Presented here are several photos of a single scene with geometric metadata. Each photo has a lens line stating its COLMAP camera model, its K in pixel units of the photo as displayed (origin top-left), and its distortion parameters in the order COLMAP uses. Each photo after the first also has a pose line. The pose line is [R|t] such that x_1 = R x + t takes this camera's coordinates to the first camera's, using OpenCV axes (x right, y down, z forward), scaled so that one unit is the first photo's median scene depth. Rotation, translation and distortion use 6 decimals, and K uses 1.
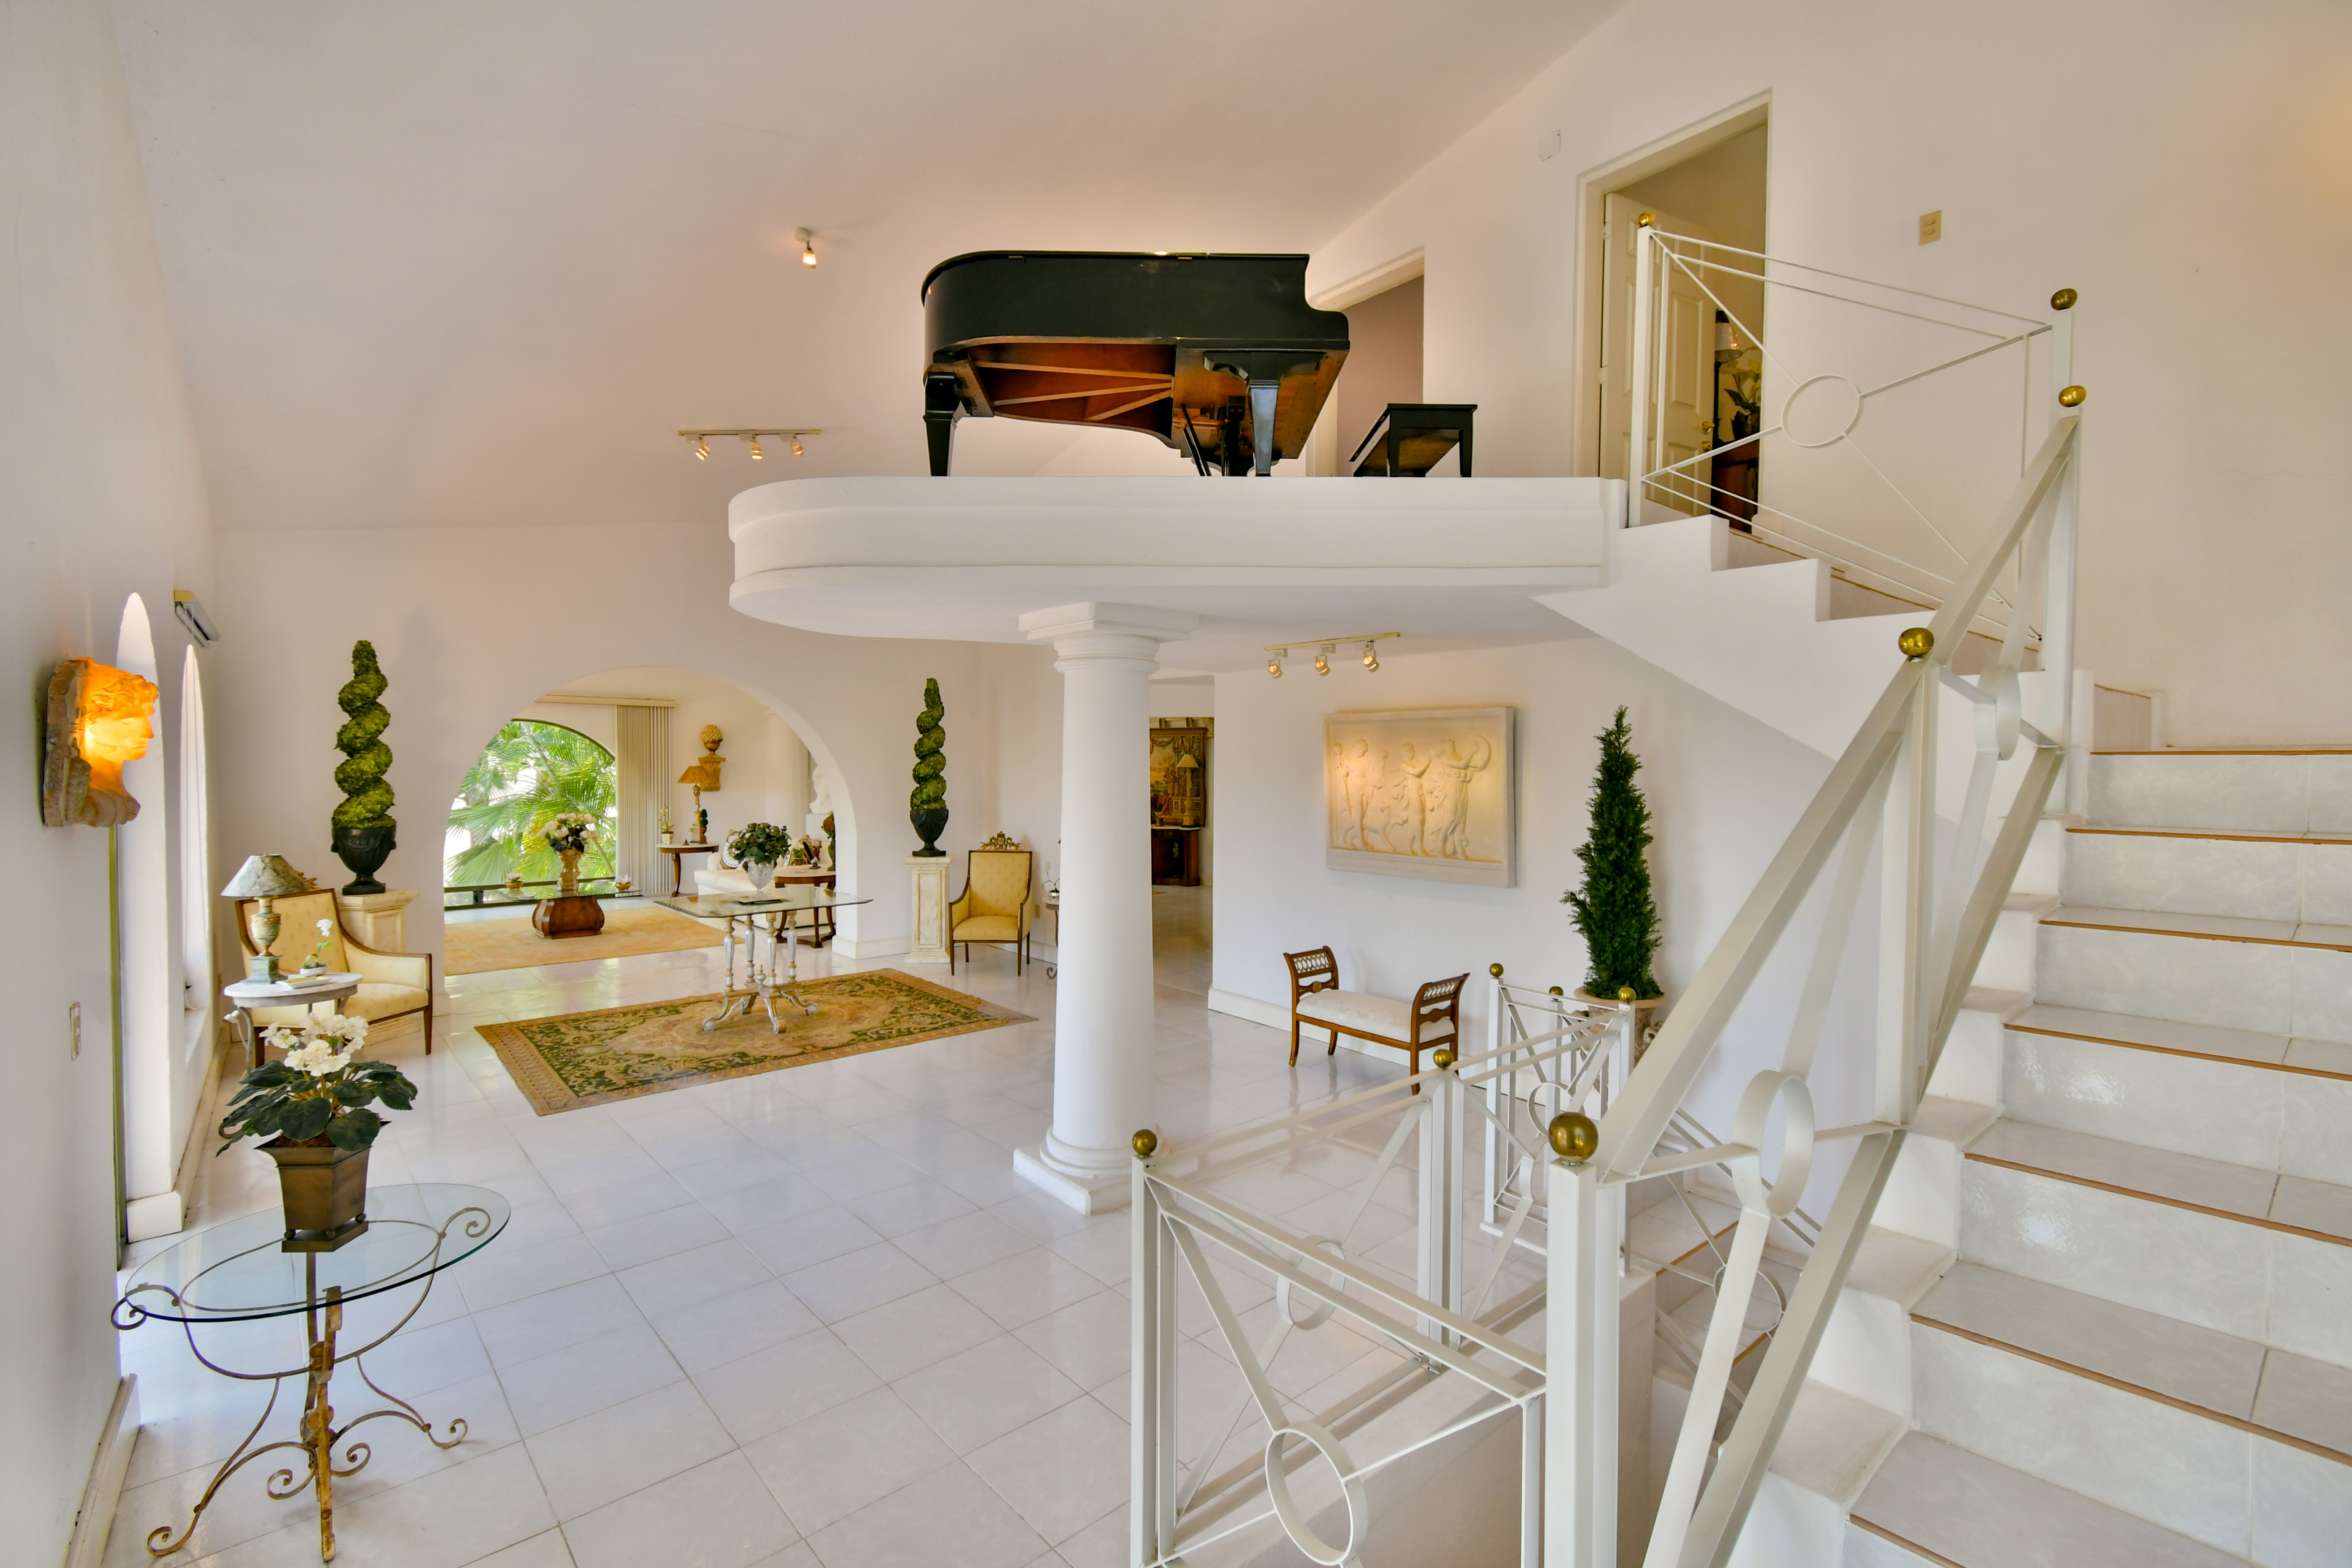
lens RADIAL K [[1033.5, 0, 1175.5], [0, 1033.5, 786.5], [0, 0, 1]] dist [0.006356, -0.003169]
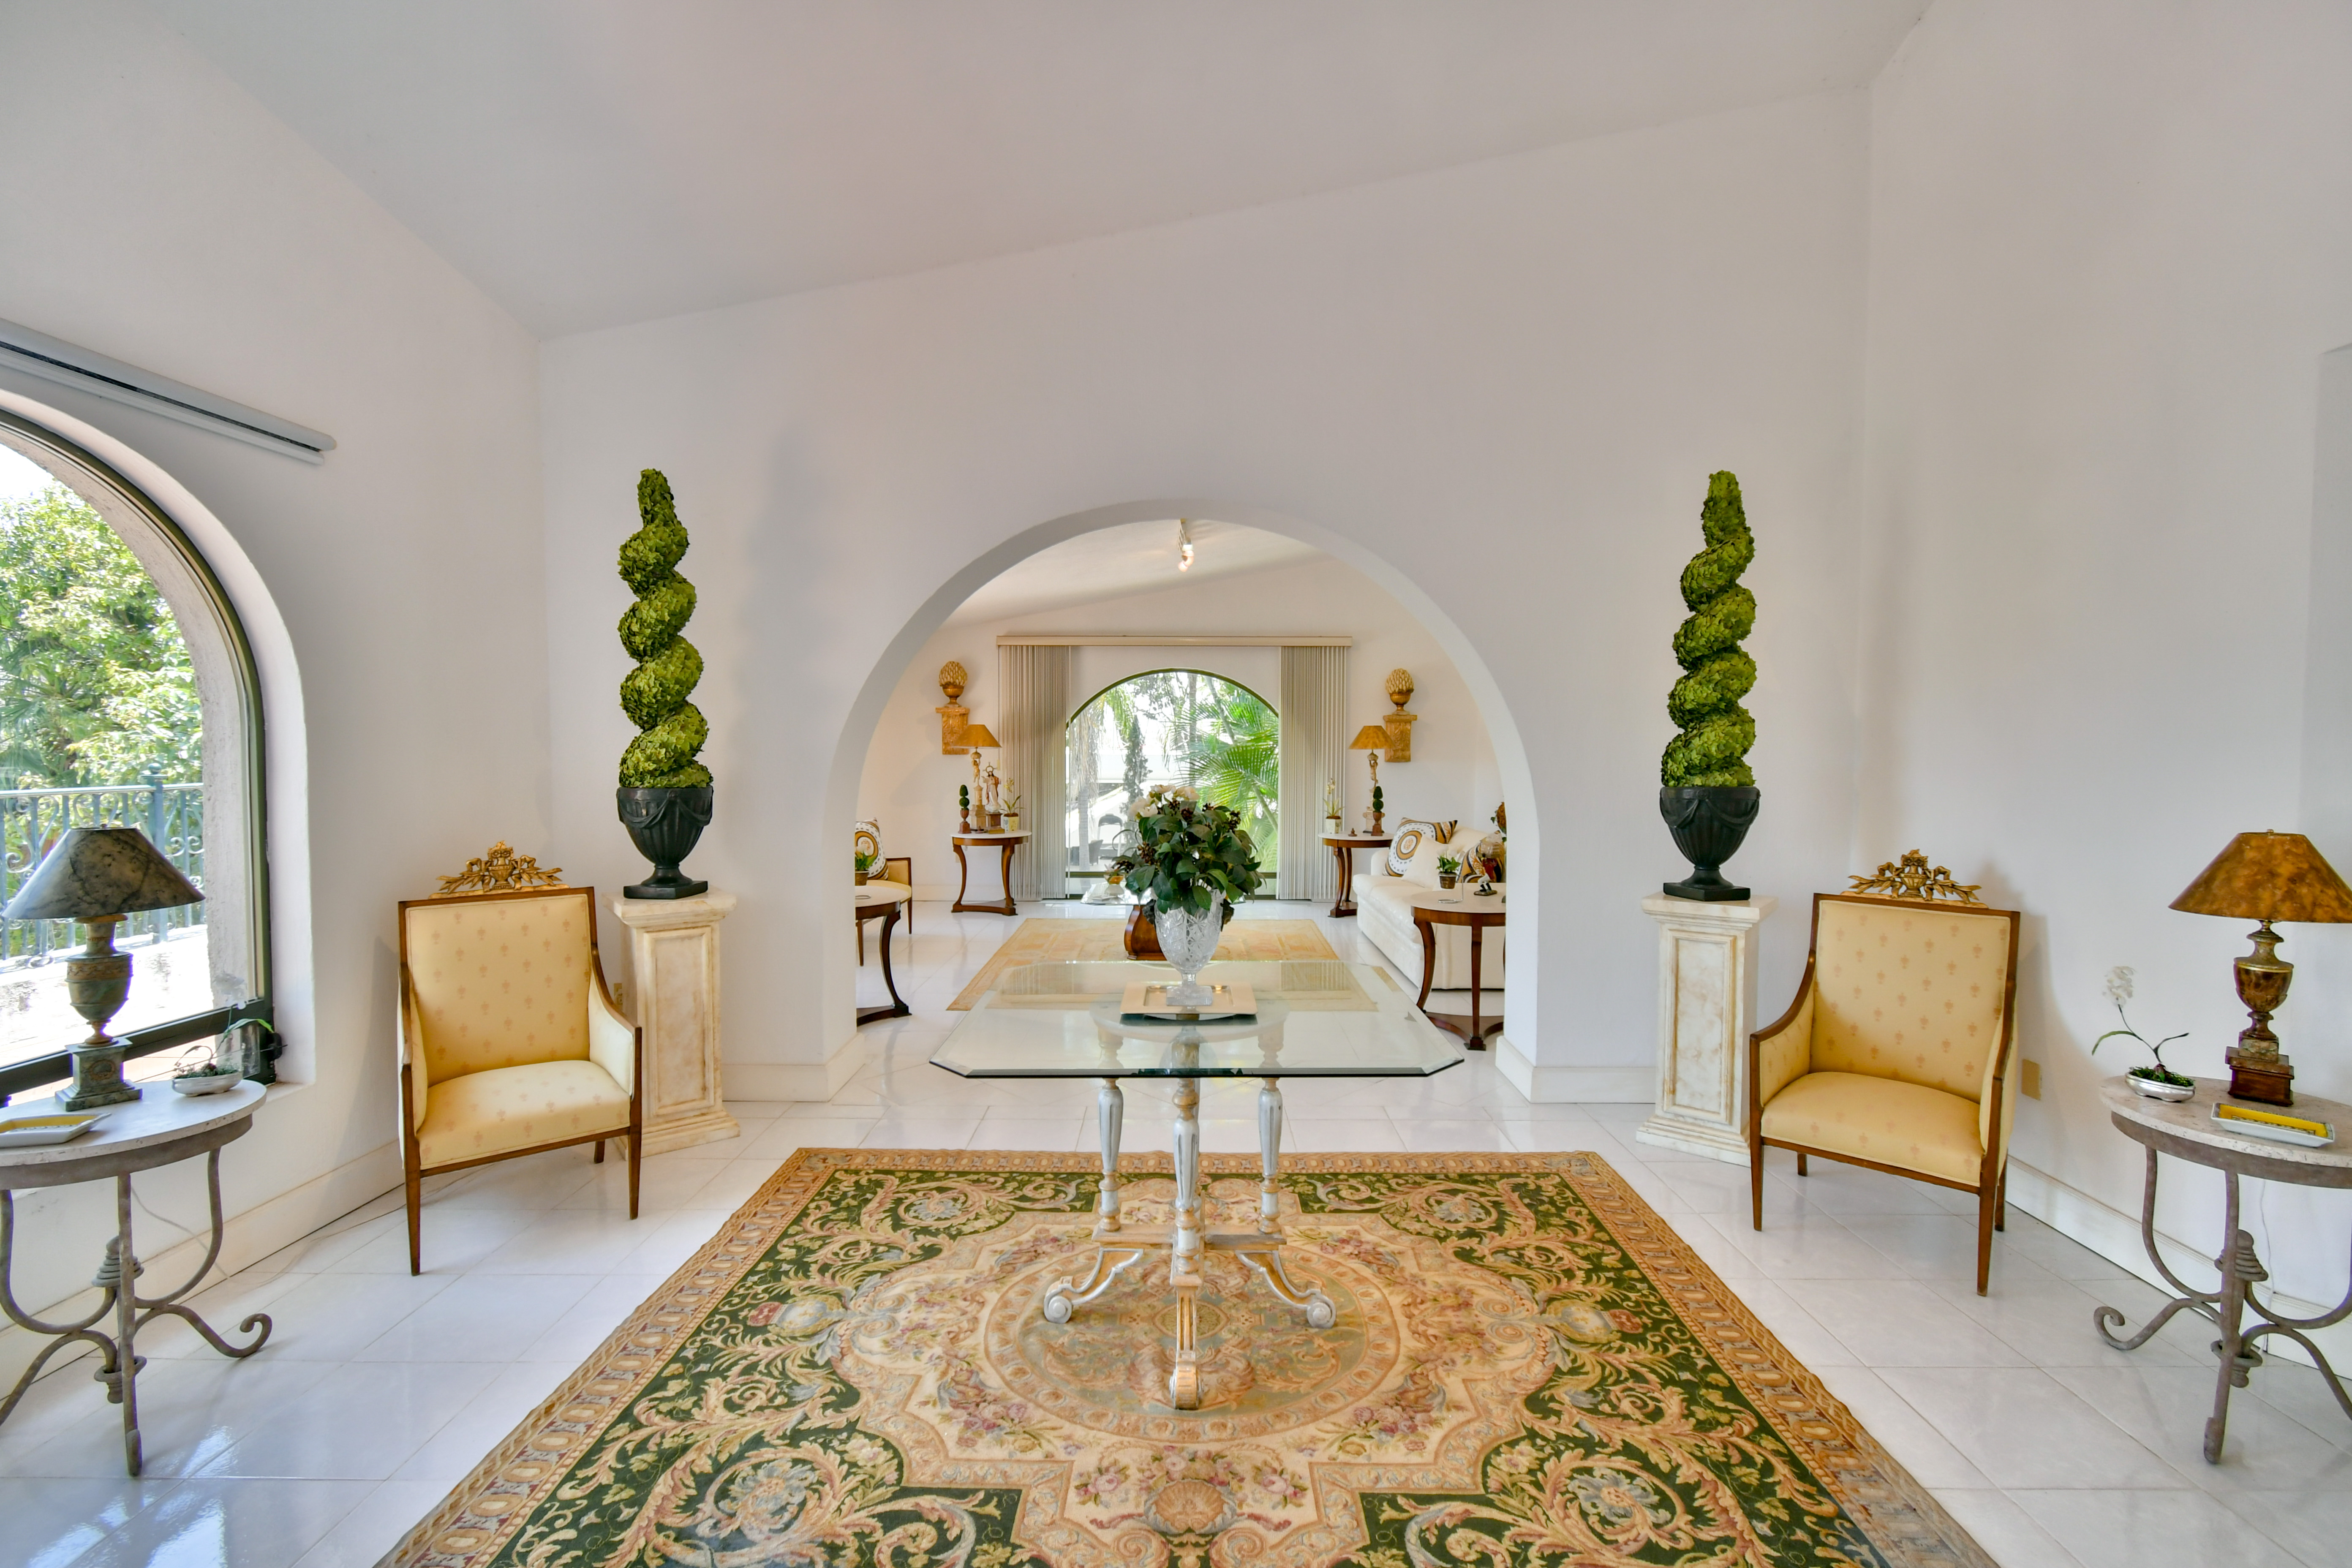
lens RADIAL K [[1033.5, 0, 1178.5], [0, 1033.5, 795.0], [0, 0, 1]] dist [0.006356, -0.003169]
pose [[0.737663, 0.026863, -0.674634, -0.163586], [-0.014324, 0.999606, 0.024141, 0.025940], [0.675017, -0.008144, 0.737758, 0.787416]]
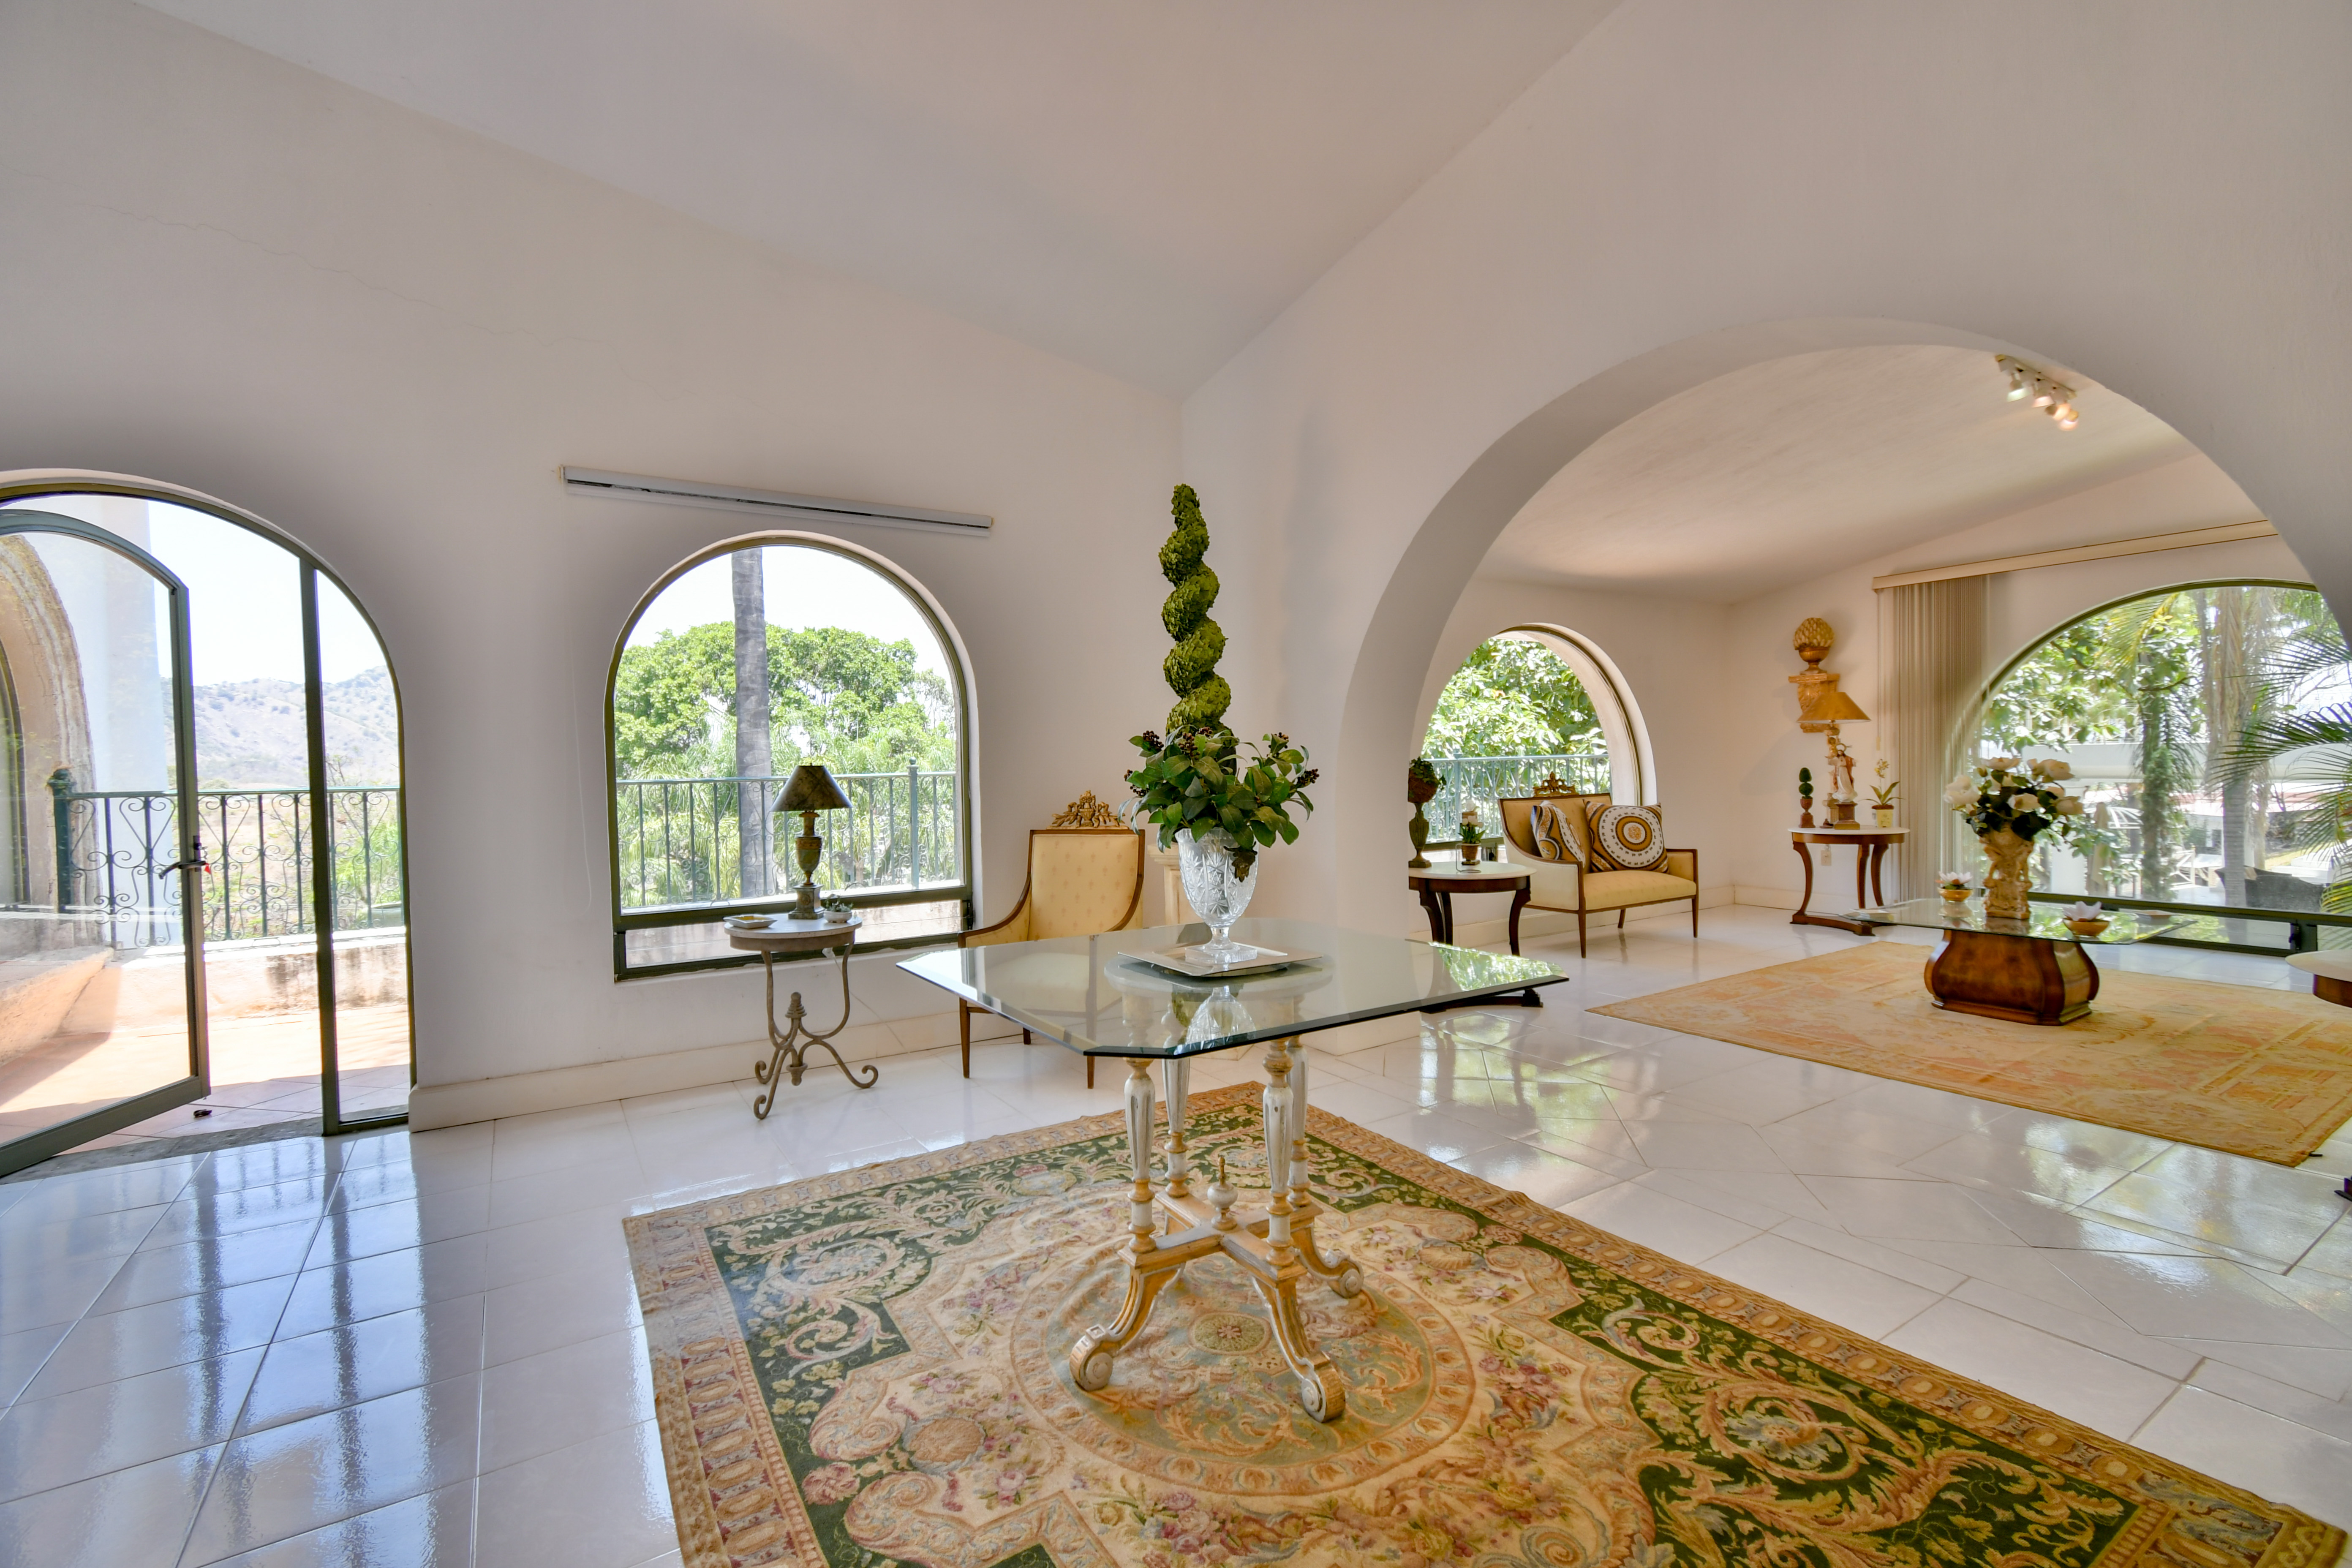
lens RADIAL K [[1033.5, 0, 1173.8], [0, 1033.5, 794.4], [0, 0, 1]] dist [0.006356, -0.003169]
pose [[-0.166686, 0.026848, -0.985644, -0.083131], [-0.005001, 0.999593, 0.028074, 0.051752], [0.985997, 0.009608, -0.166484, 1.141799]]
